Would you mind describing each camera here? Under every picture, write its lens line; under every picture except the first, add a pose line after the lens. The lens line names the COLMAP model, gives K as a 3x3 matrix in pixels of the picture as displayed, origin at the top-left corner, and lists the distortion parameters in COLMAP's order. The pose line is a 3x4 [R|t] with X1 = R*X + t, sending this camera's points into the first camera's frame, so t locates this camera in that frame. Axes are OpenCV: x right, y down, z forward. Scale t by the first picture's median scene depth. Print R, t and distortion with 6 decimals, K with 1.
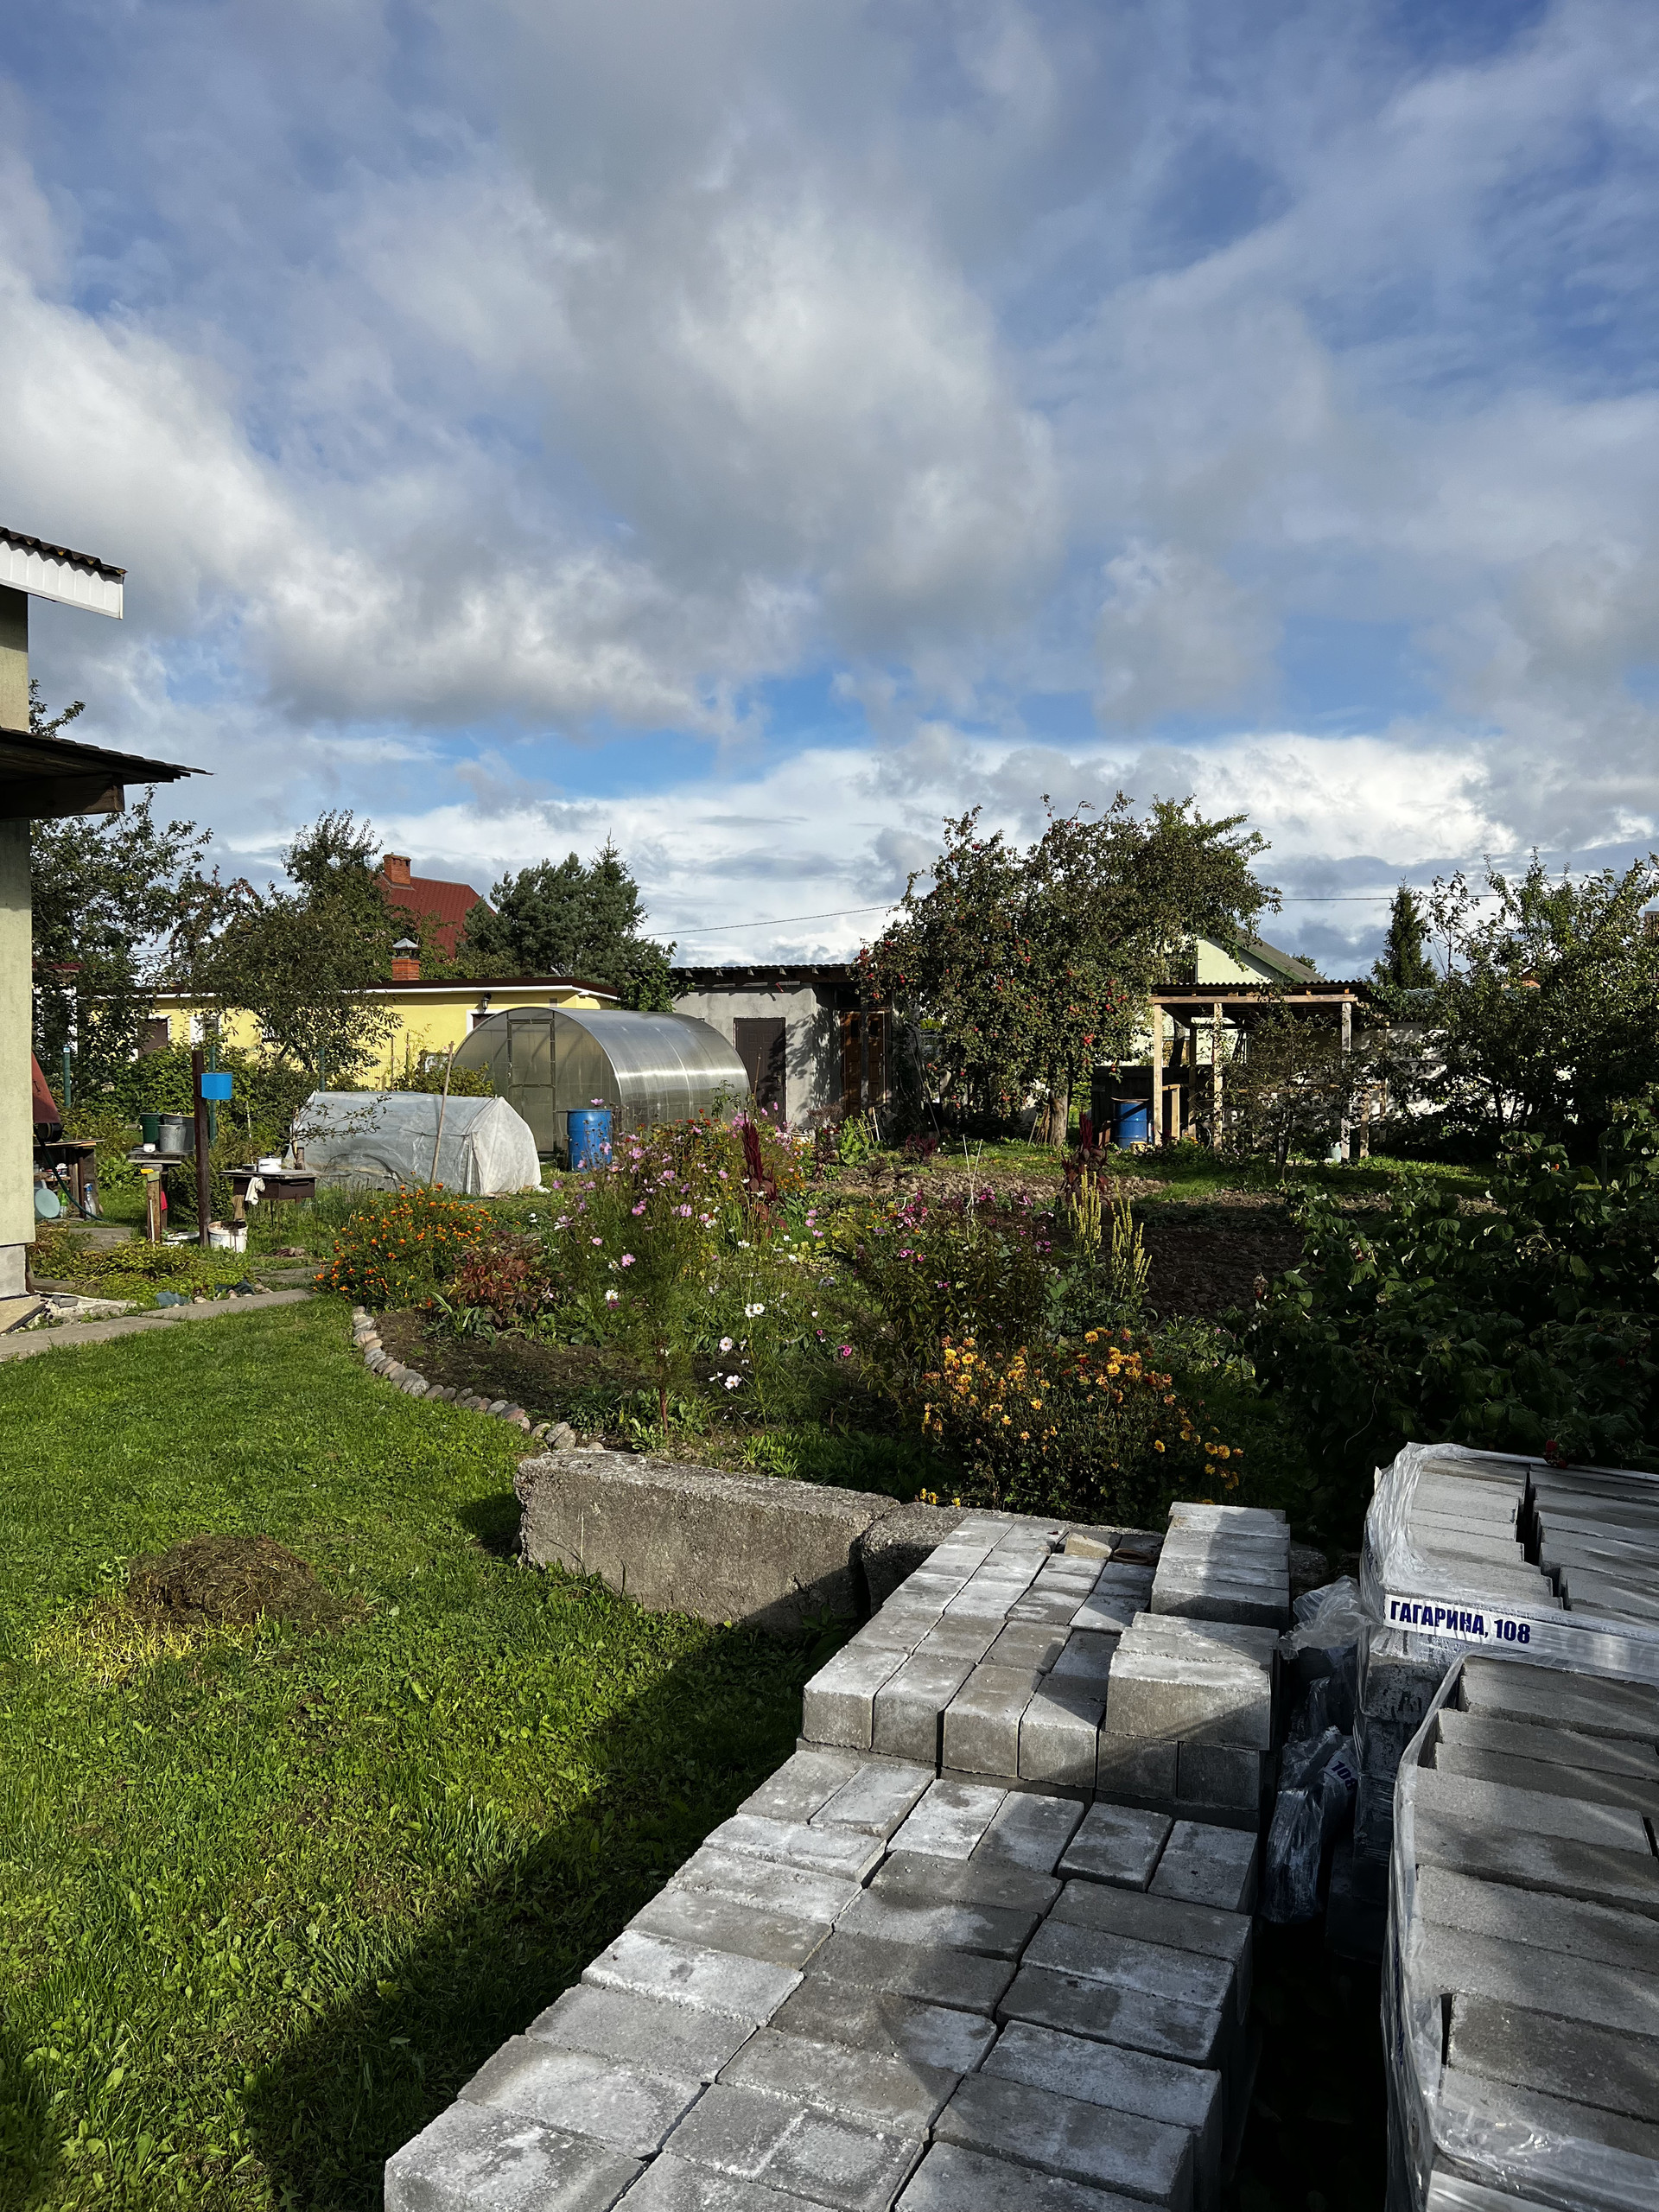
lens RADIAL K [[1655.7, 0, 834.4], [0, 1655.7, 1124.6], [0, 0, 1]] dist [0.059016, -0.068214]
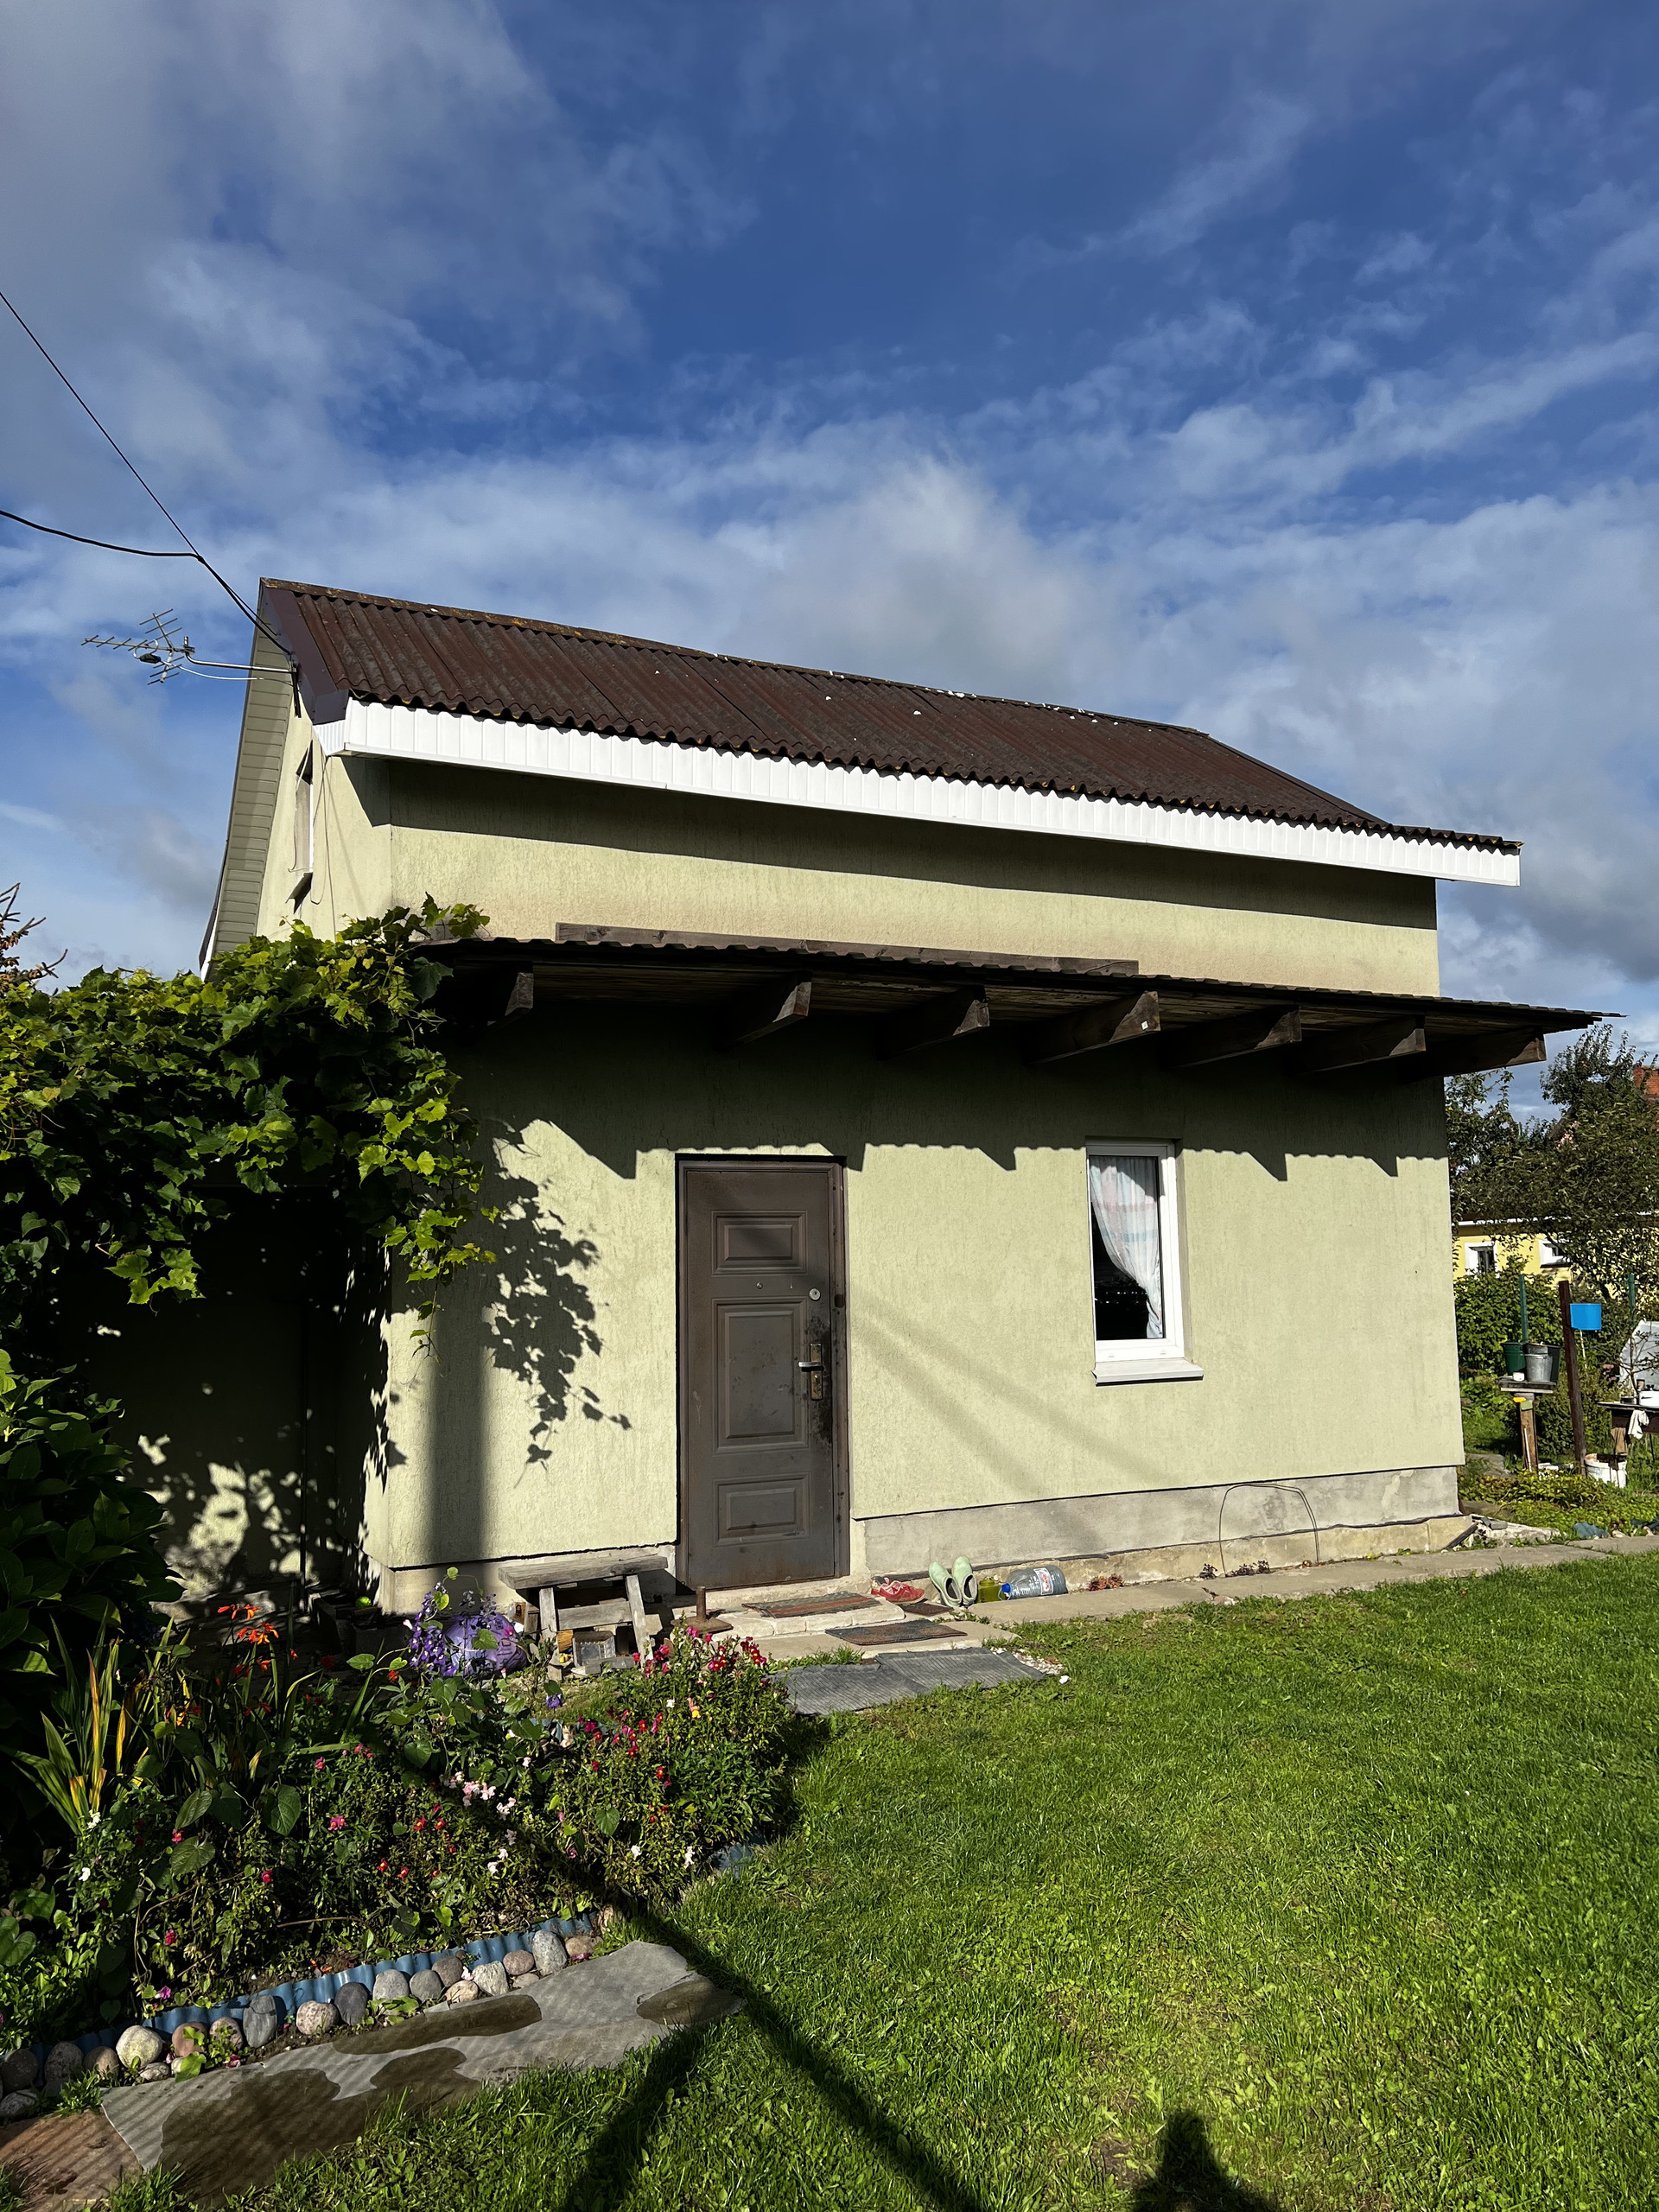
lens RADIAL K [[1655.7, 0, 821.6], [0, 1655.7, 1109.8], [0, 0, 1]] dist [0.059016, -0.068214]
pose [[0.762182, -0.081474, -0.642215, -0.044371], [-0.011176, 0.990245, -0.138891, -0.000890], [0.647266, 0.113037, 0.753836, -0.050676]]
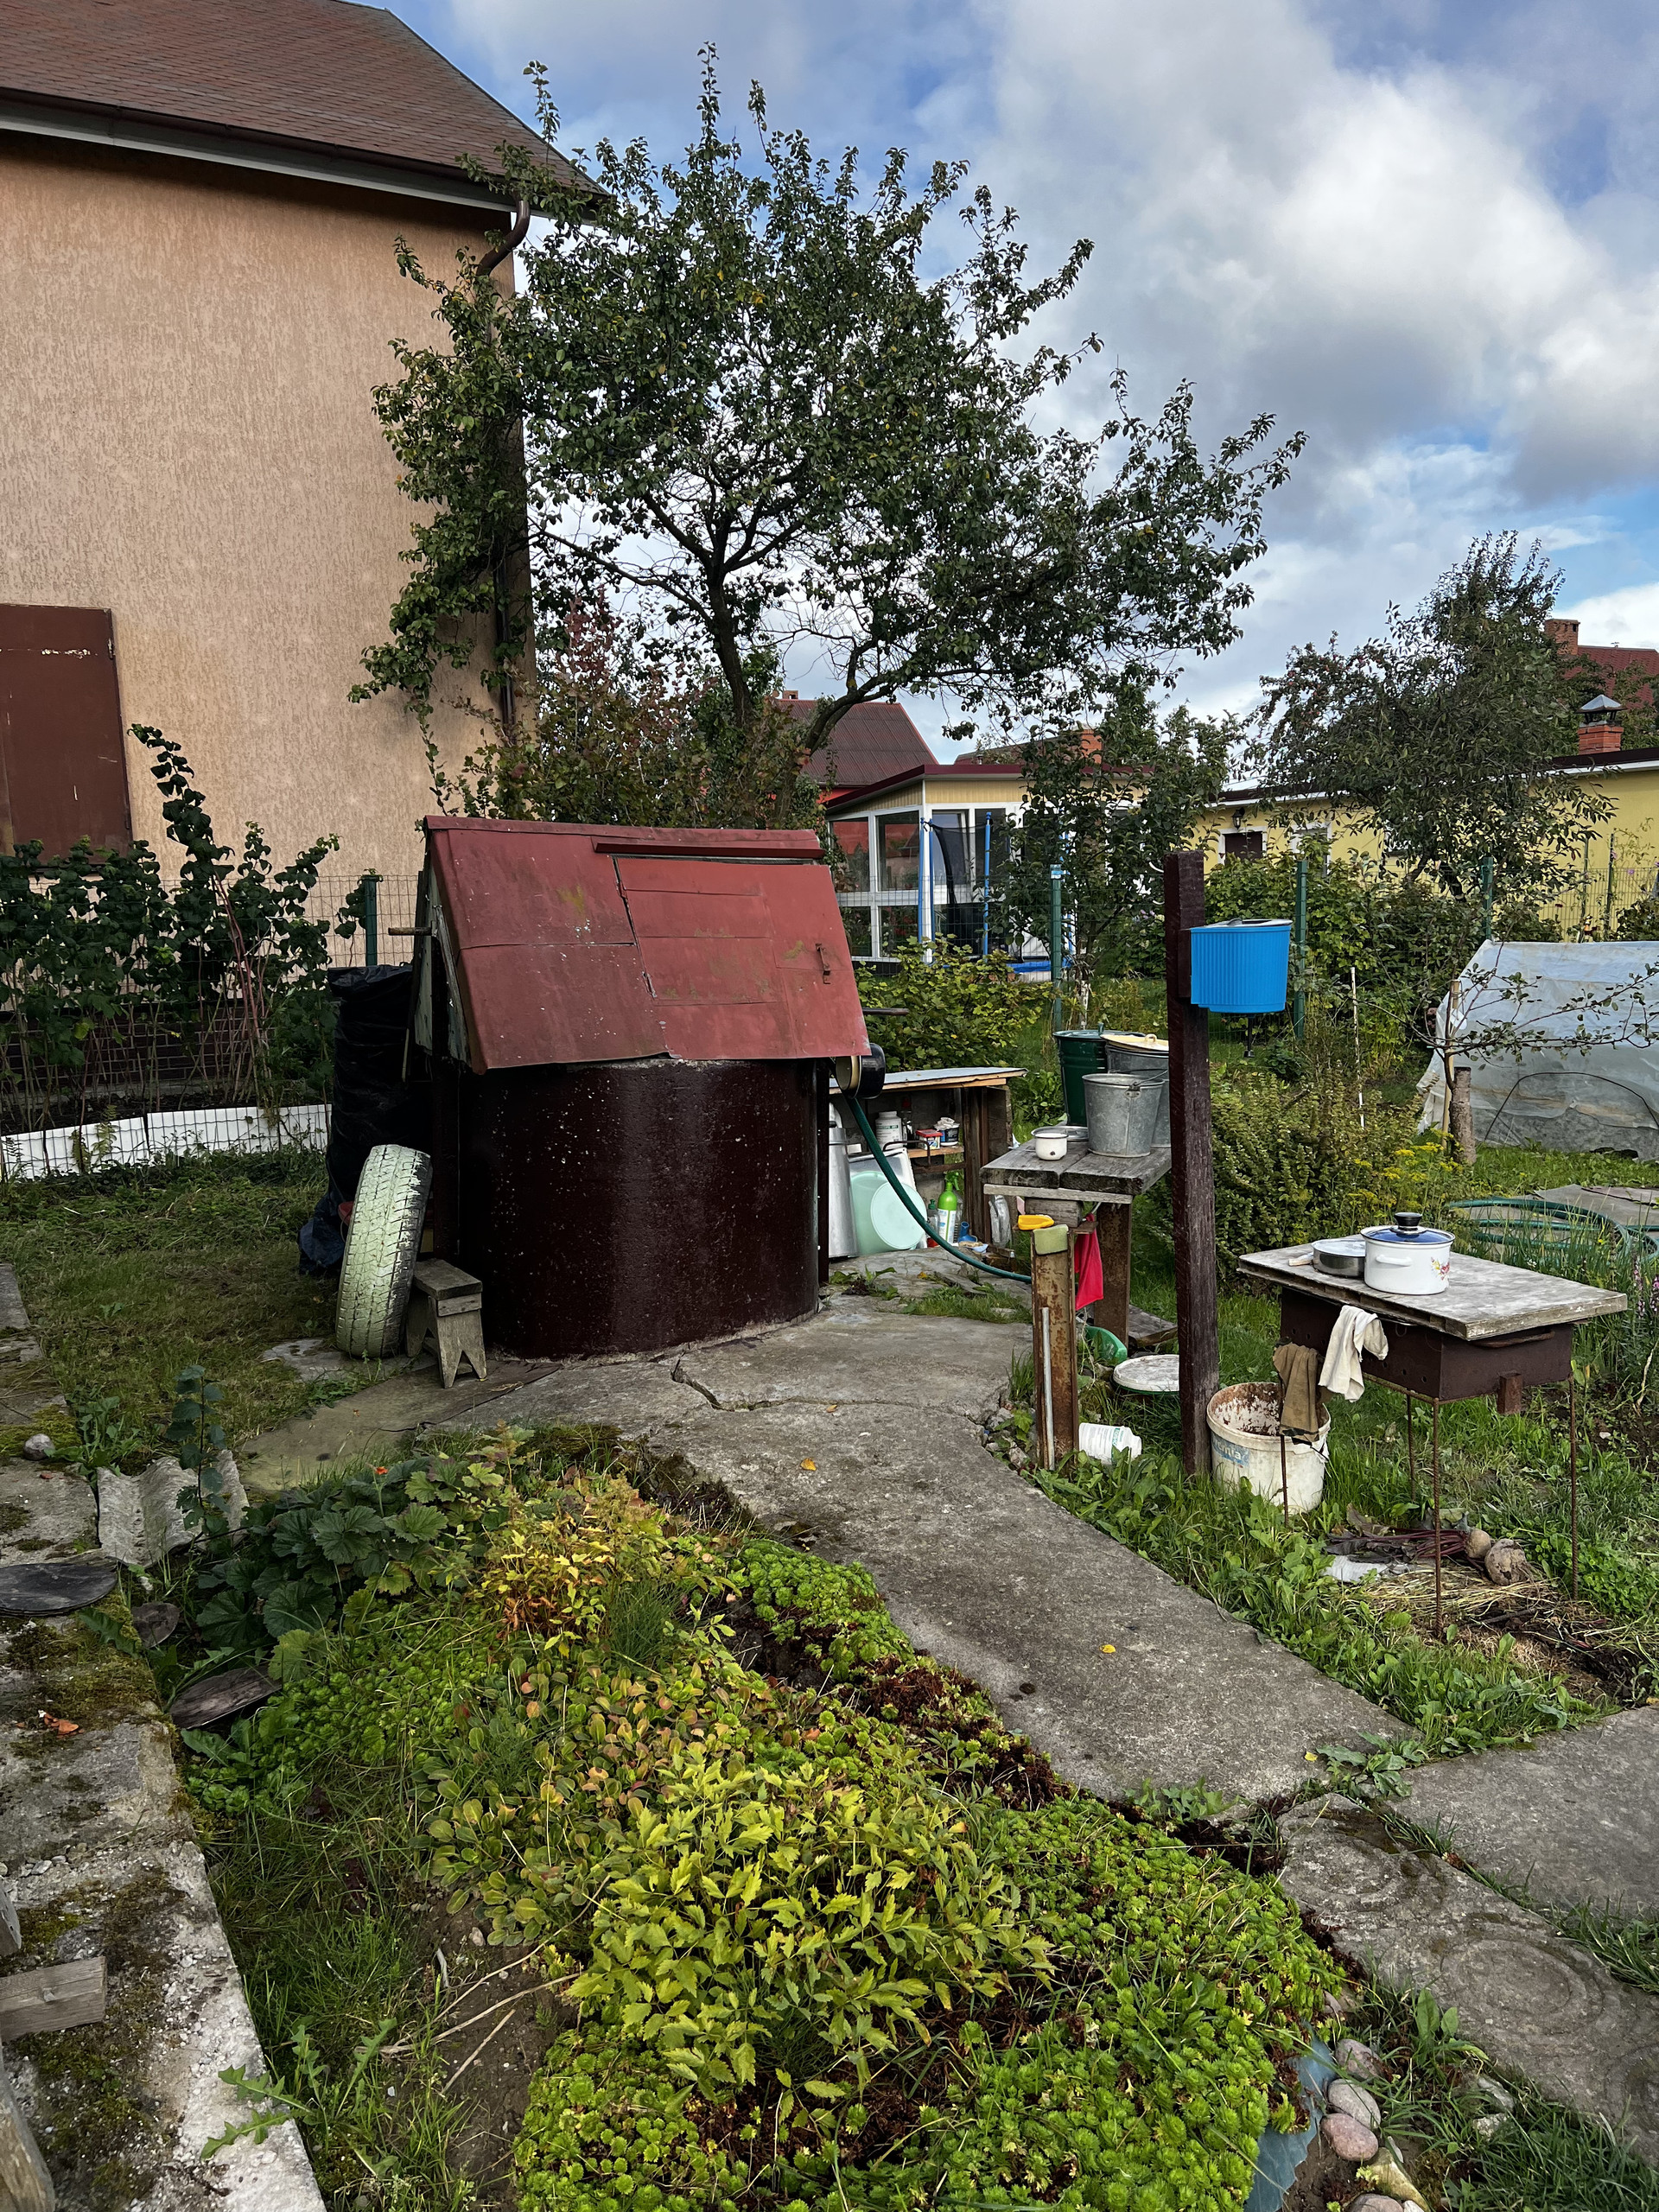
lens RADIAL K [[1688.9, 0, 833.3], [0, 1688.9, 1109.5], [0, 0, 1]] dist [0.015726, 0.001465]
pose [[0.801044, 0.057155, -0.595871, -0.169520], [-0.001467, 0.995616, 0.093525, -0.017849], [0.598604, -0.074044, 0.797616, 0.489527]]
